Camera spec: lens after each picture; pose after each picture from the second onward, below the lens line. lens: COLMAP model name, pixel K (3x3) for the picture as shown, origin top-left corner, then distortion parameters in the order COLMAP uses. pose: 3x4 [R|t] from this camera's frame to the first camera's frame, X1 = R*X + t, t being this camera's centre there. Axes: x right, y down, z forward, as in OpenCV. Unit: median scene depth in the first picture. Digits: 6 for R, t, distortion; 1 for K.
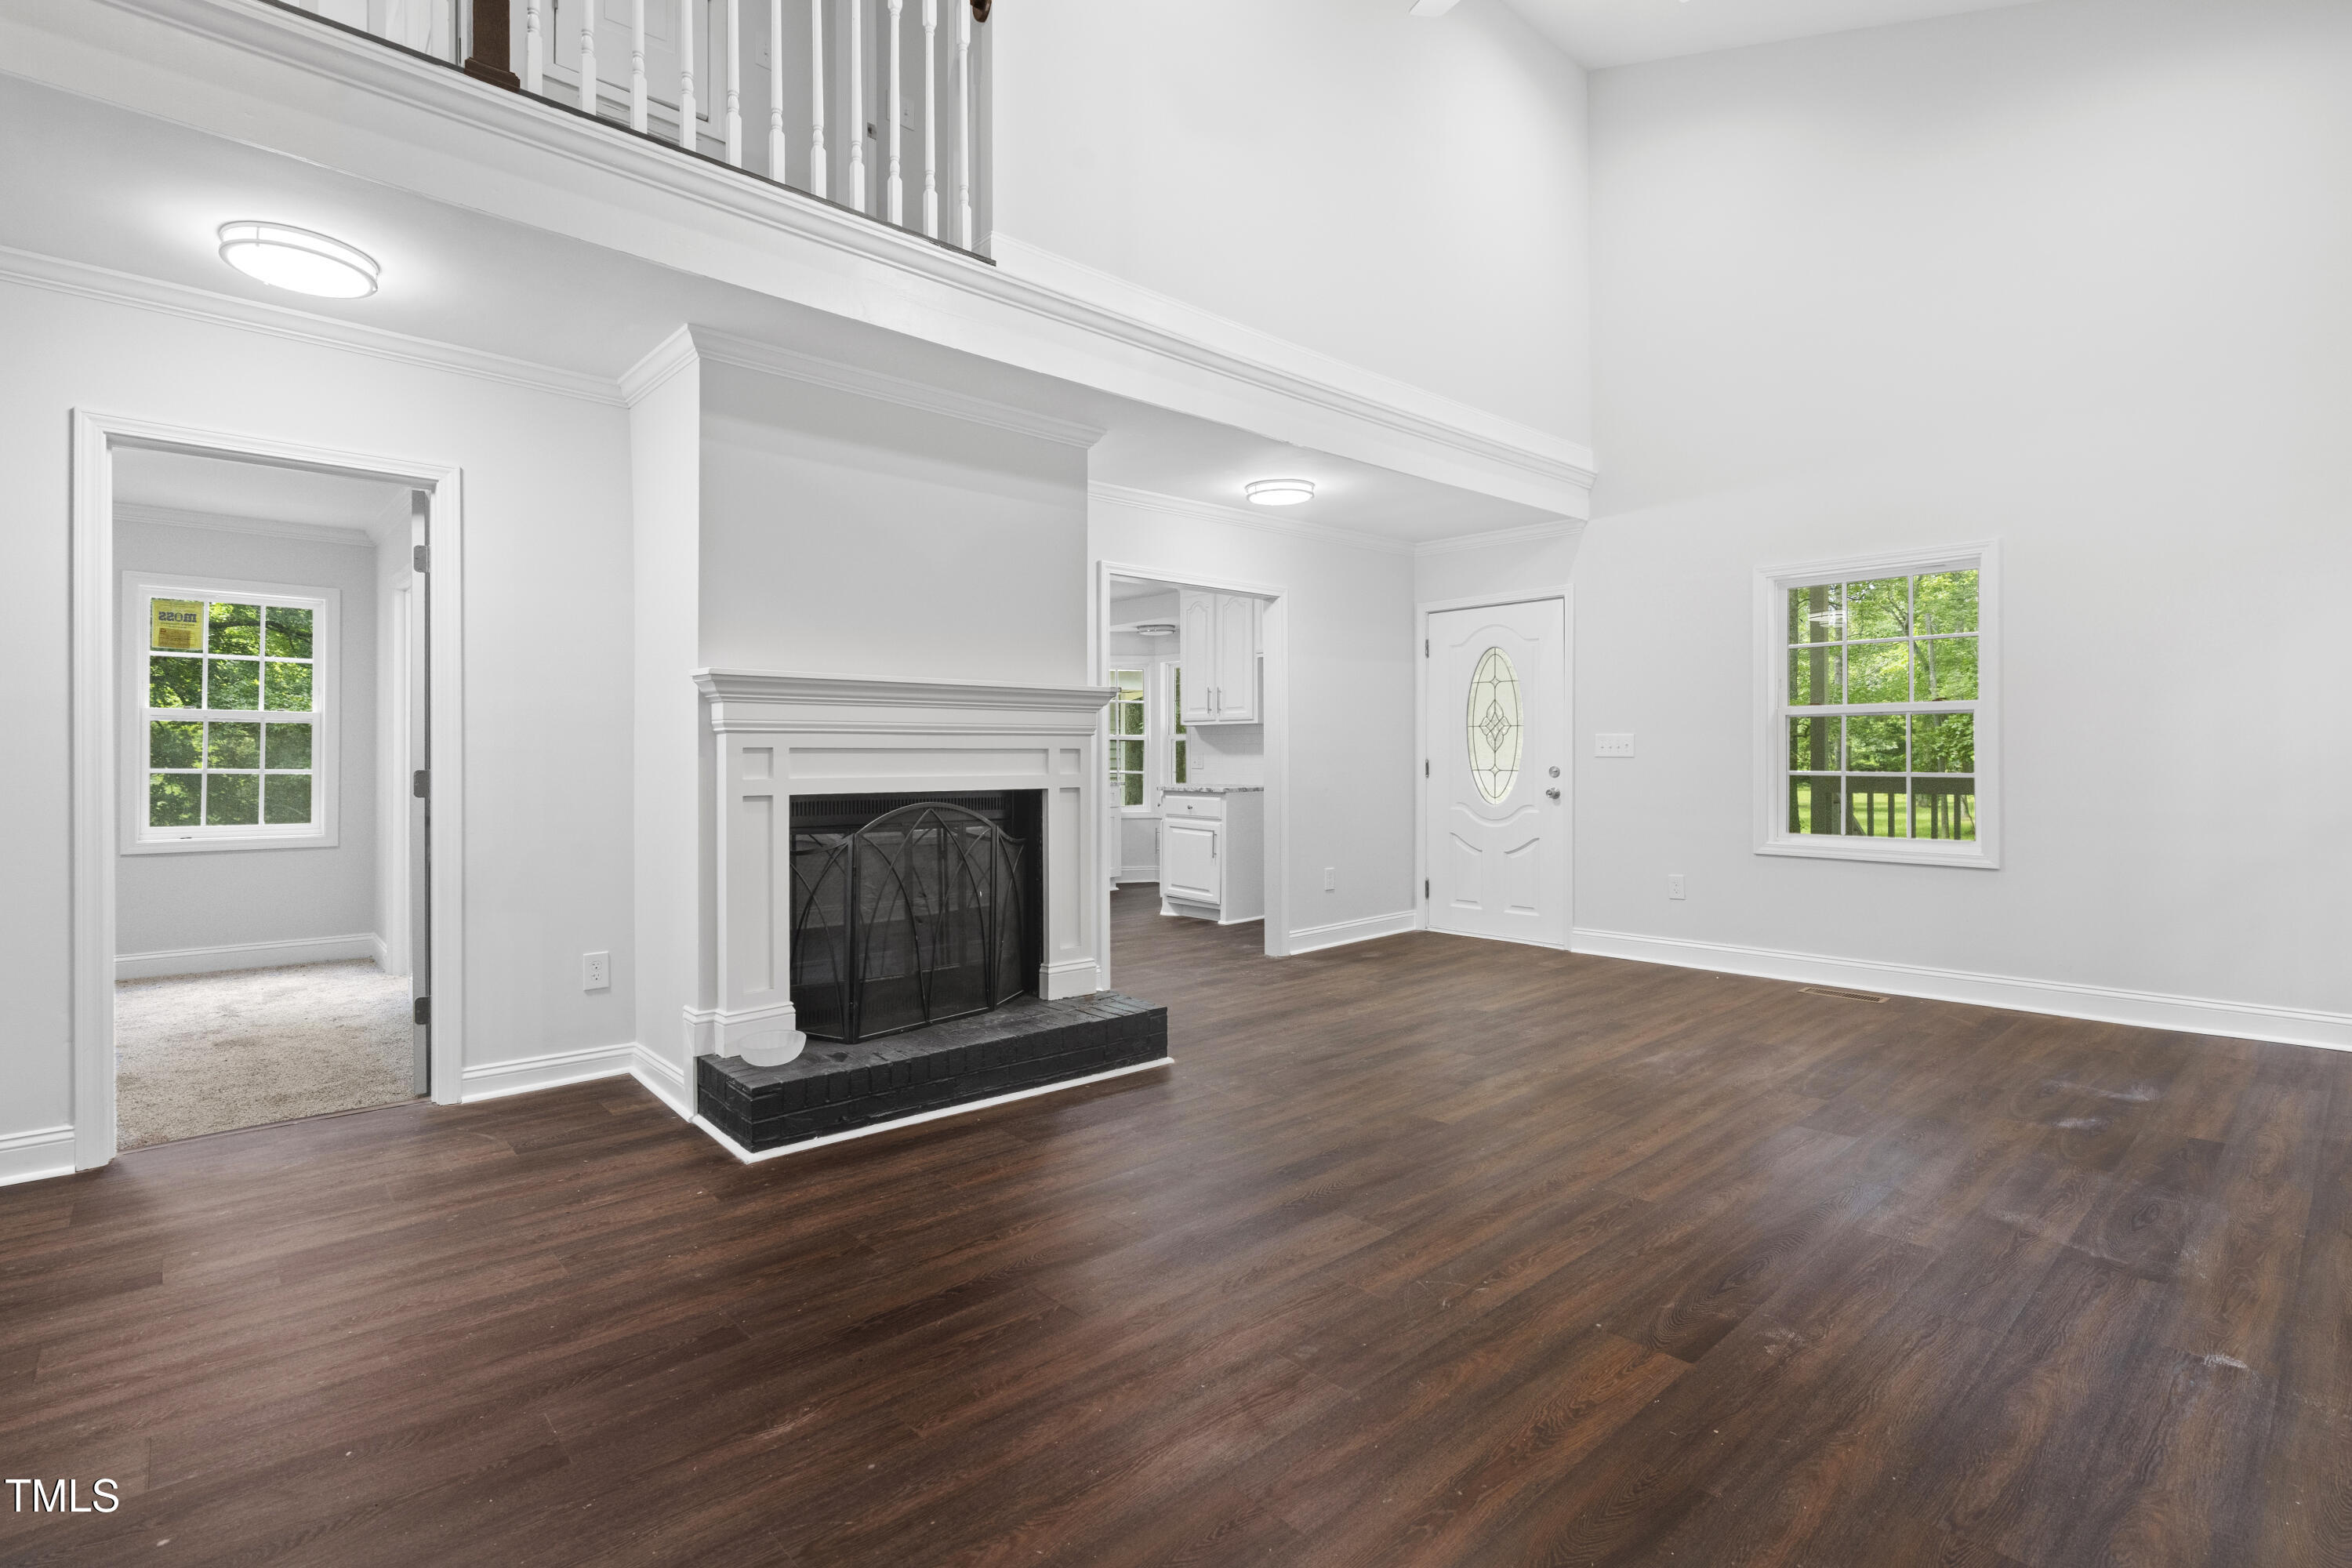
lens RADIAL K [[1099.9, 0, 1159.2], [0, 1099.9, 755.8], [0, 0, 1]] dist [0.020523, -0.001474]
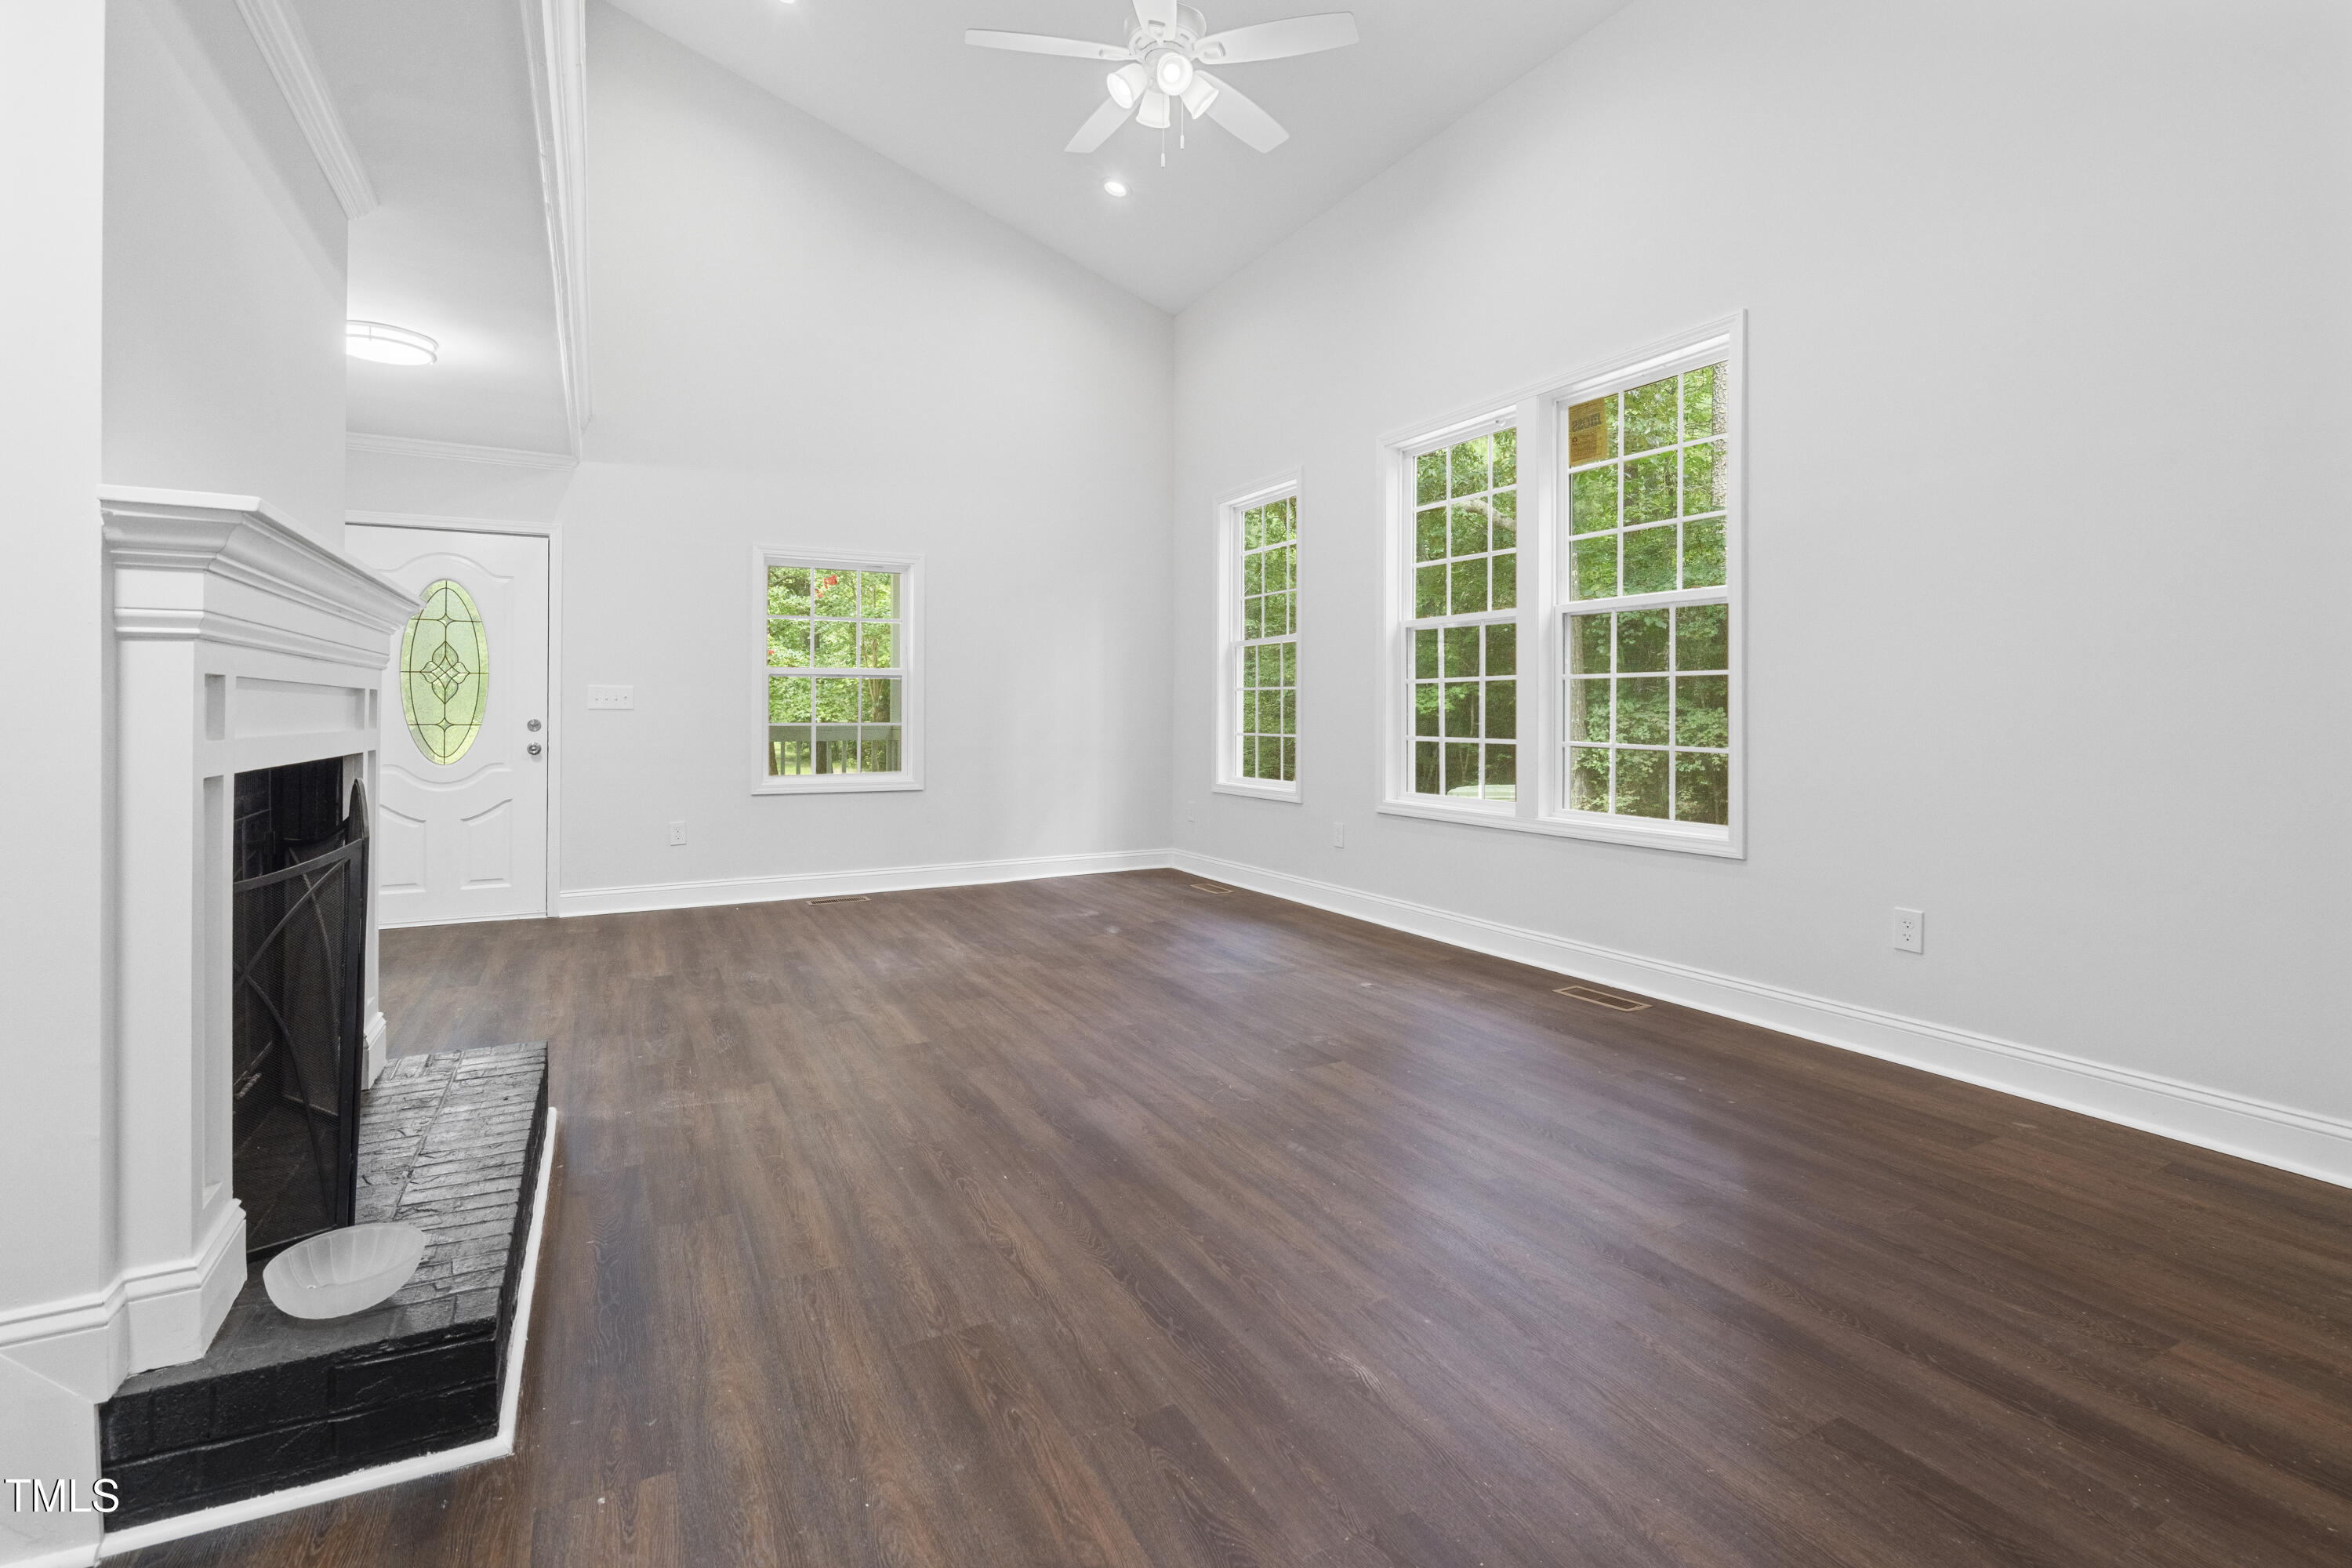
lens RADIAL K [[1079.8, 0, 1167.0], [0, 1079.8, 707.4], [0, 0, 1]] dist [-0.000269, 0.000563]
pose [[0.254741, 0.007340, 0.966981, -0.756887], [-0.001470, 0.999973, -0.007203, 0.011024], [-0.967008, 0.000414, 0.254745, 0.528689]]
